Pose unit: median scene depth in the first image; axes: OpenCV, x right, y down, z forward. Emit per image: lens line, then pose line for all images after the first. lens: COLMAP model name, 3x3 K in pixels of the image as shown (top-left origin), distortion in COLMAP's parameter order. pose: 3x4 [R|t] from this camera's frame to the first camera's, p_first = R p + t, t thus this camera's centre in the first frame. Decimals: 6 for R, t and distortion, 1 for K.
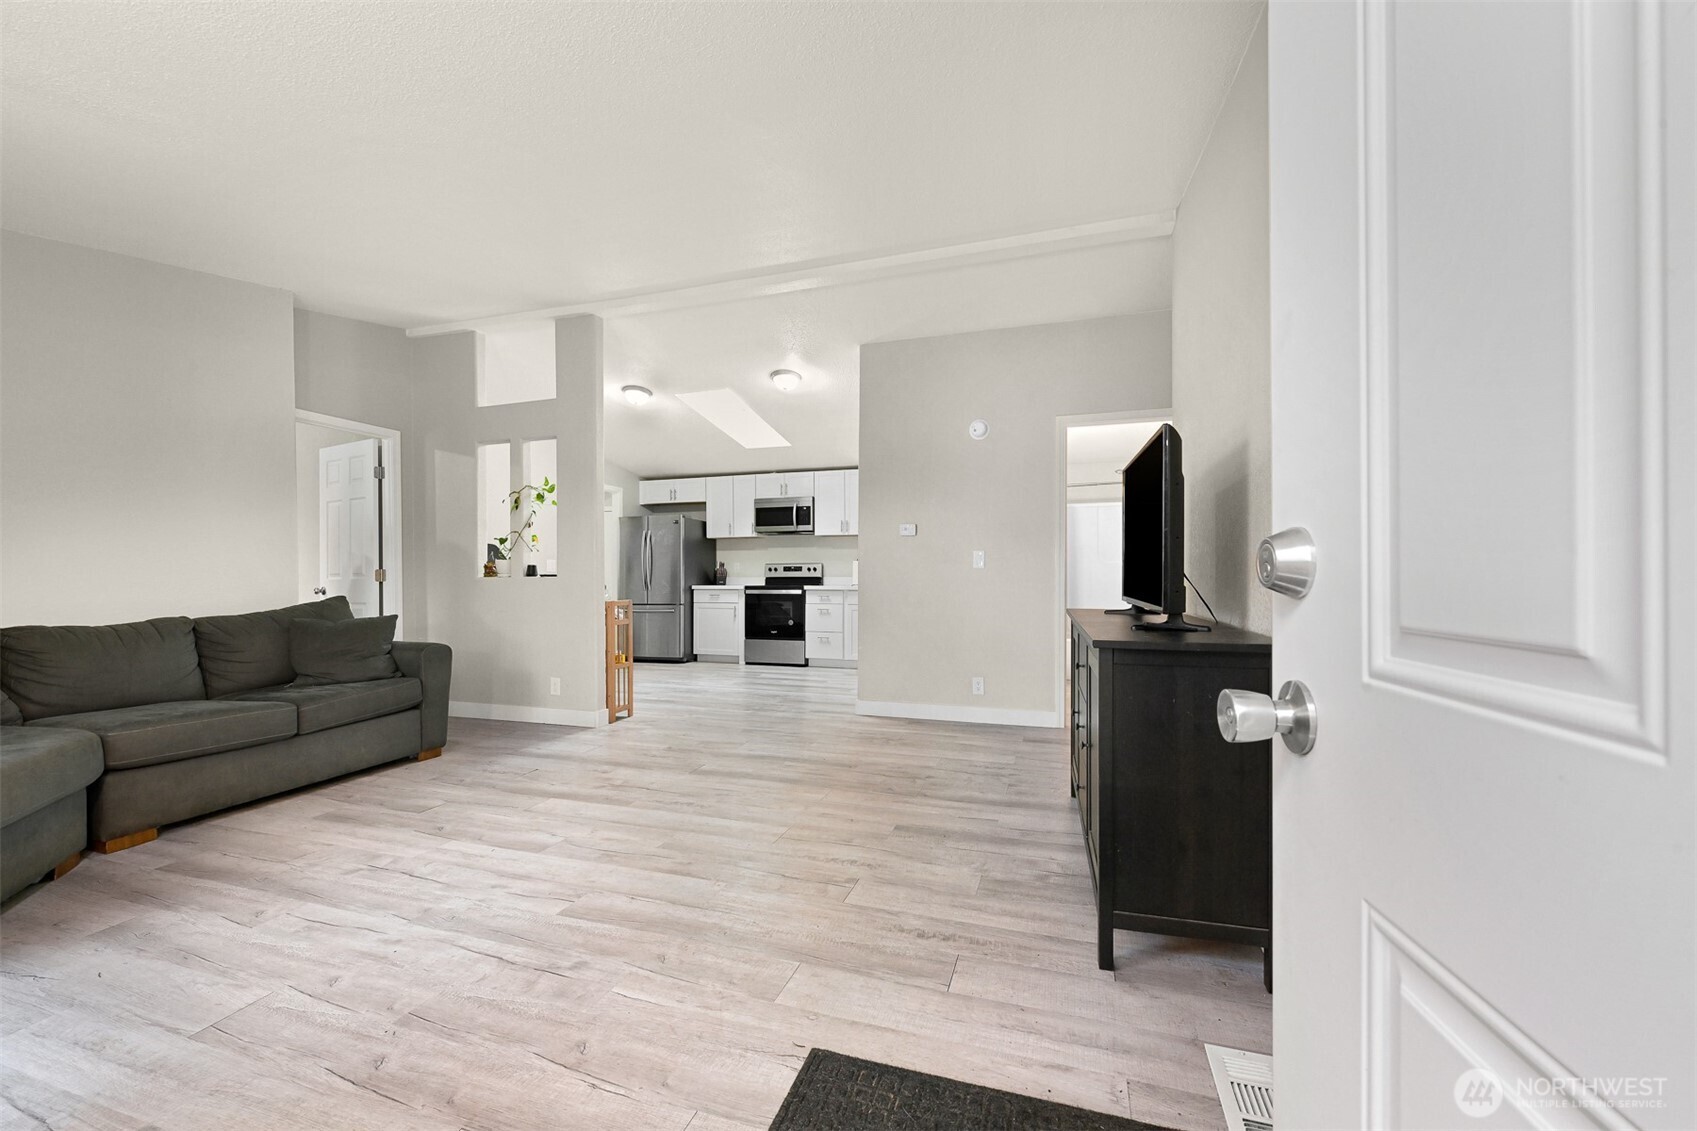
lens RADIAL K [[674.8, 0, 848.2], [0, 674.8, 574.4], [0, 0, 1]] dist [-0.000720, 0.000022]
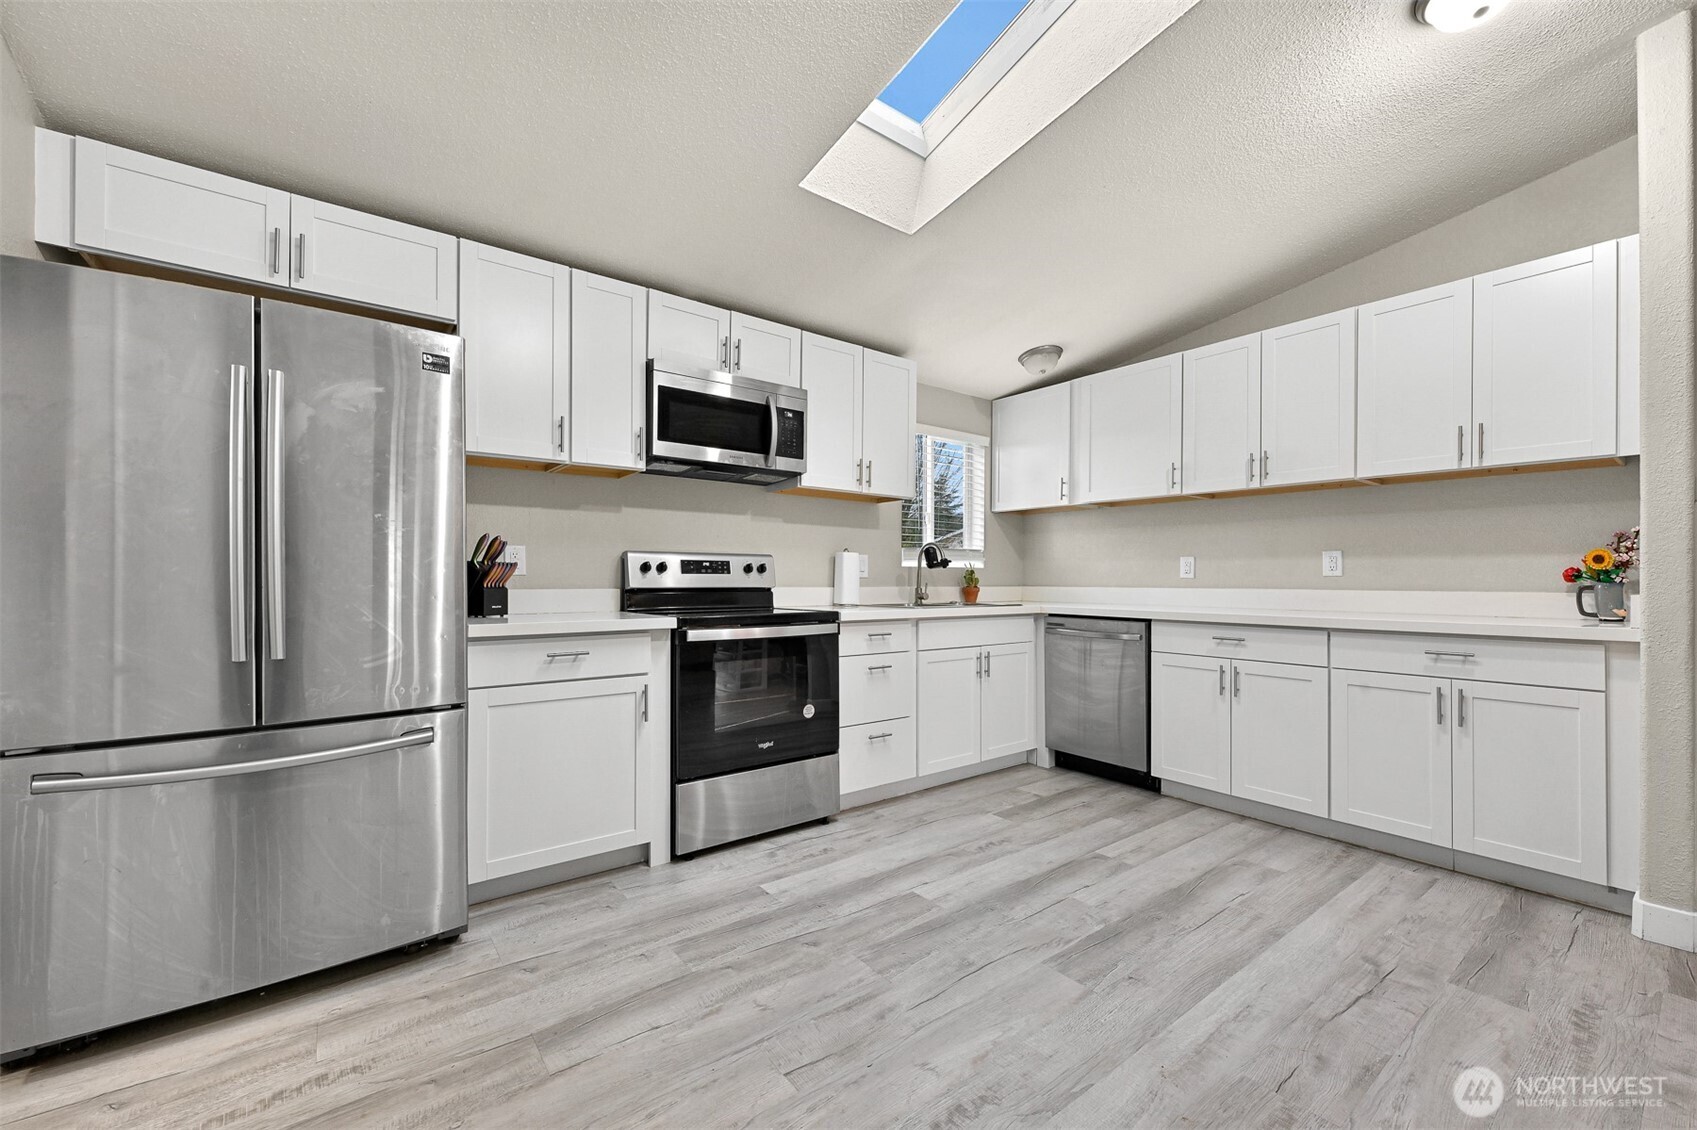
lens RADIAL K [[674.8, 0, 848.2], [0, 674.8, 573.9], [0, 0, 1]] dist [-0.000720, 0.000022]
pose [[0.571400, 0.008362, 0.820629, -0.591832], [-0.005577, 0.999965, -0.006306, -0.003592], [-0.820652, -0.000974, 0.571427, 1.197787]]
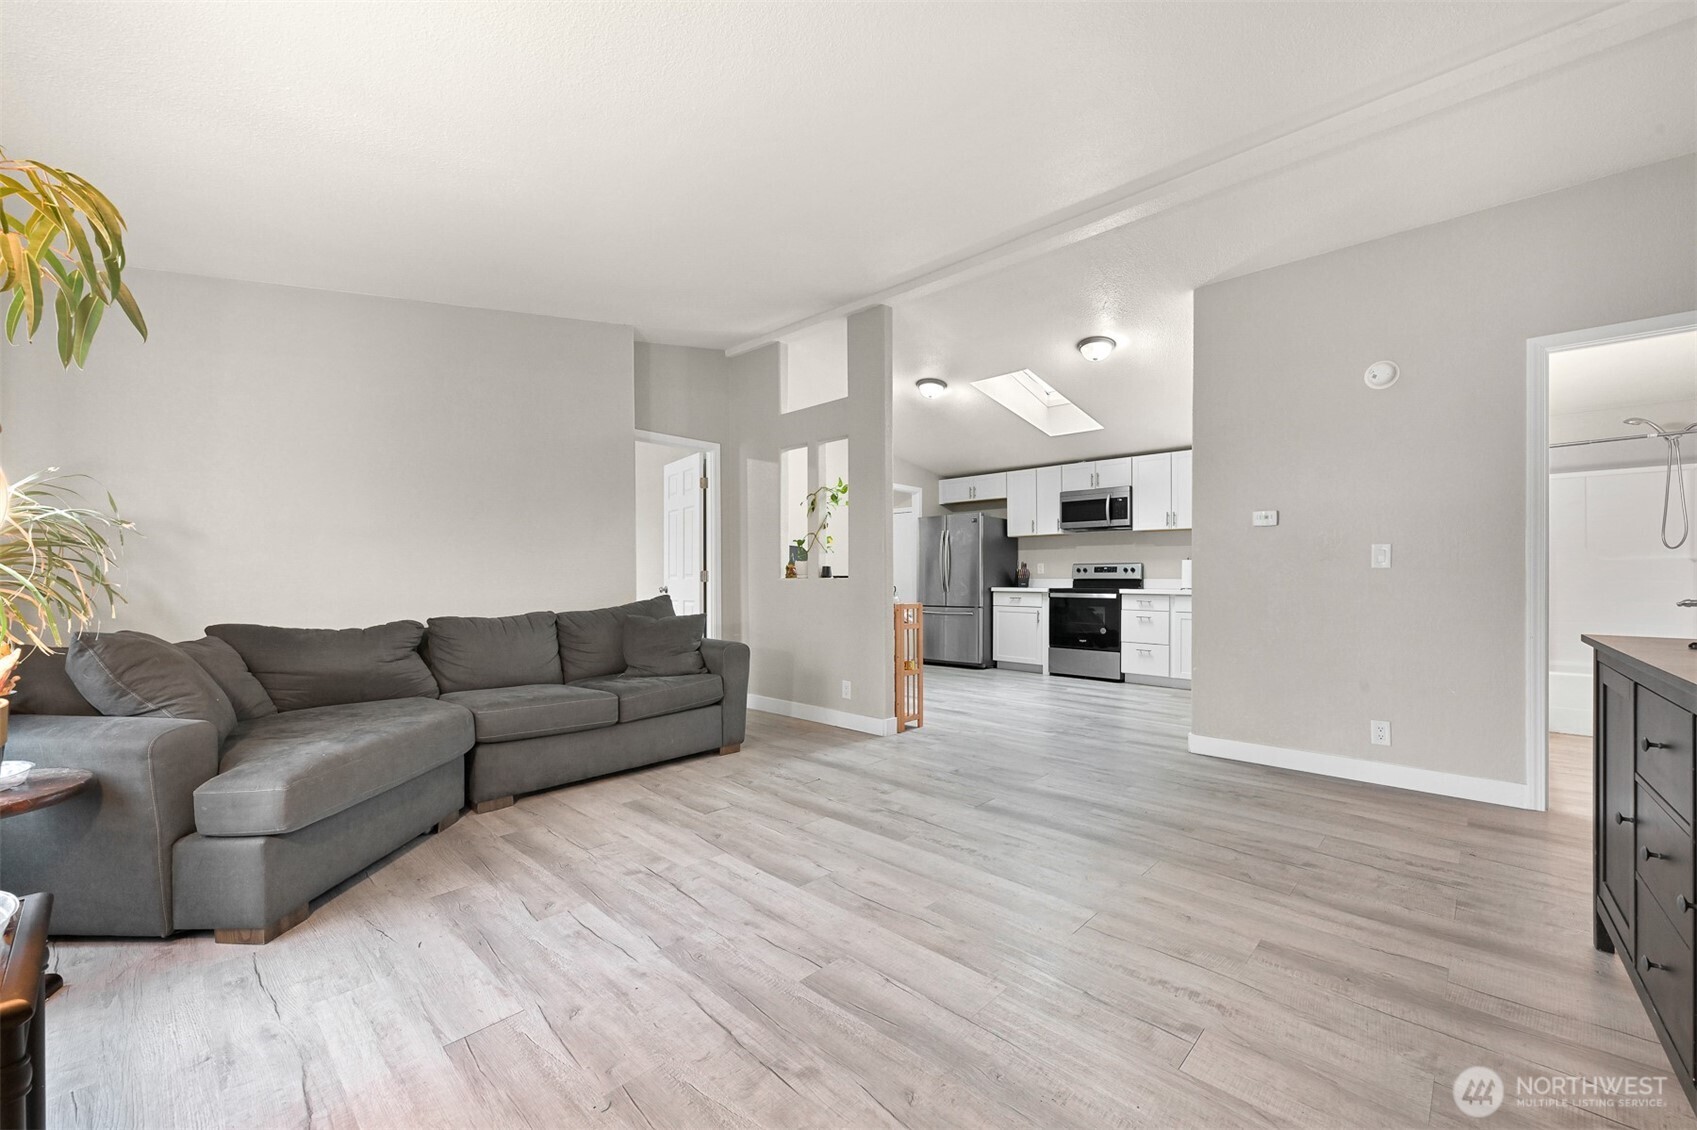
lens RADIAL K [[669.5, 0, 851.7], [0, 669.5, 572.3], [0, 0, 1]] dist [-0.001241, -0.000178]
pose [[0.901757, -0.000230, -0.432244, -0.006192], [-0.001616, 0.999991, -0.003903, -0.001013], [0.432241, 0.004218, 0.901748, 0.119949]]
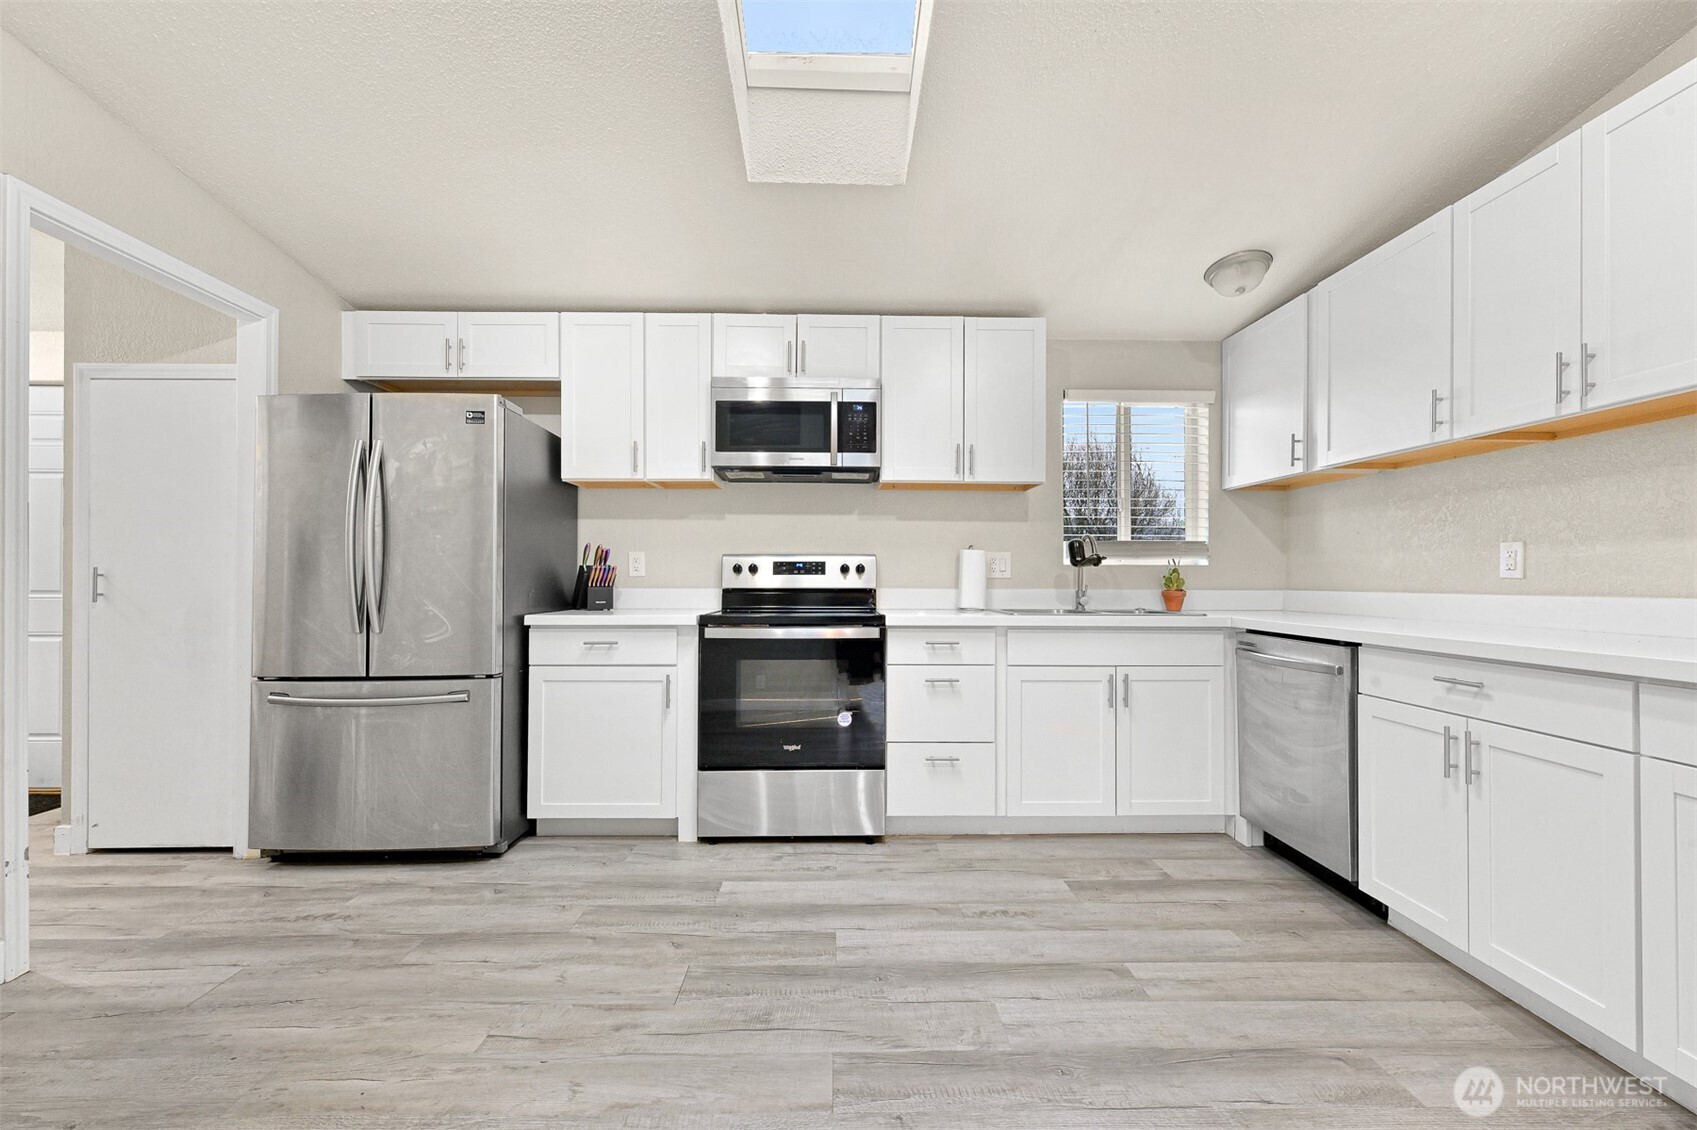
lens RADIAL K [[687.9, 0, 847.0], [0, 687.9, 572.0], [0, 0, 1]] dist [-0.000618, 0.000009]
pose [[0.945789, 0.006619, 0.324714, -0.313503], [-0.004153, 0.999957, -0.008289, -0.004202], [-0.324755, 0.006491, 0.945776, 1.025807]]
